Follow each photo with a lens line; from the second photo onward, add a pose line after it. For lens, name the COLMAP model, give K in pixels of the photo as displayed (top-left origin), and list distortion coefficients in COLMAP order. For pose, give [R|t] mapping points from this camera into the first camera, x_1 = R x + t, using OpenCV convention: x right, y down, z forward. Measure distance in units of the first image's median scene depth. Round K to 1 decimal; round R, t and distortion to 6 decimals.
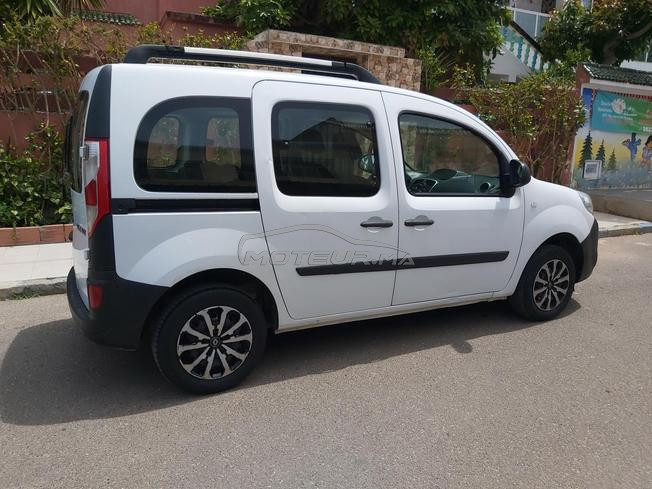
lens RADIAL K [[515.7, 0, 326.0], [0, 515.7, 244.5], [0, 0, 1]] dist [0.002200, -0.005736]
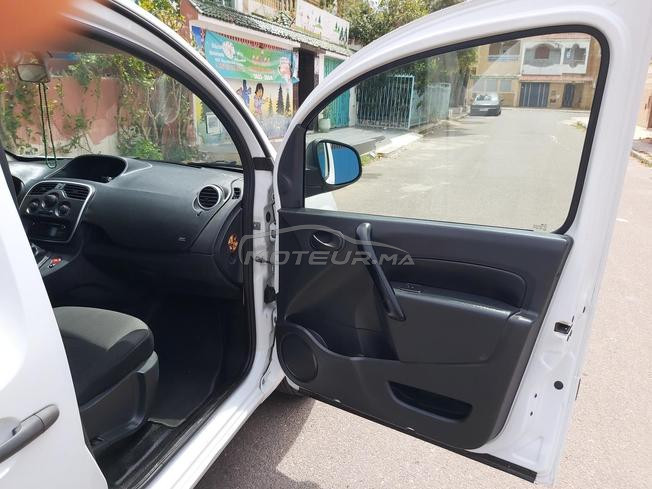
lens RADIAL K [[515.7, 0, 326.0], [0, 515.7, 244.5], [0, 0, 1]] dist [0.002200, -0.005736]
pose [[0.718004, -0.214652, 0.662113, 0.057440], [0.154533, 0.976679, 0.149054, -0.116861], [-0.678667, -0.004703, 0.734431, 0.578101]]
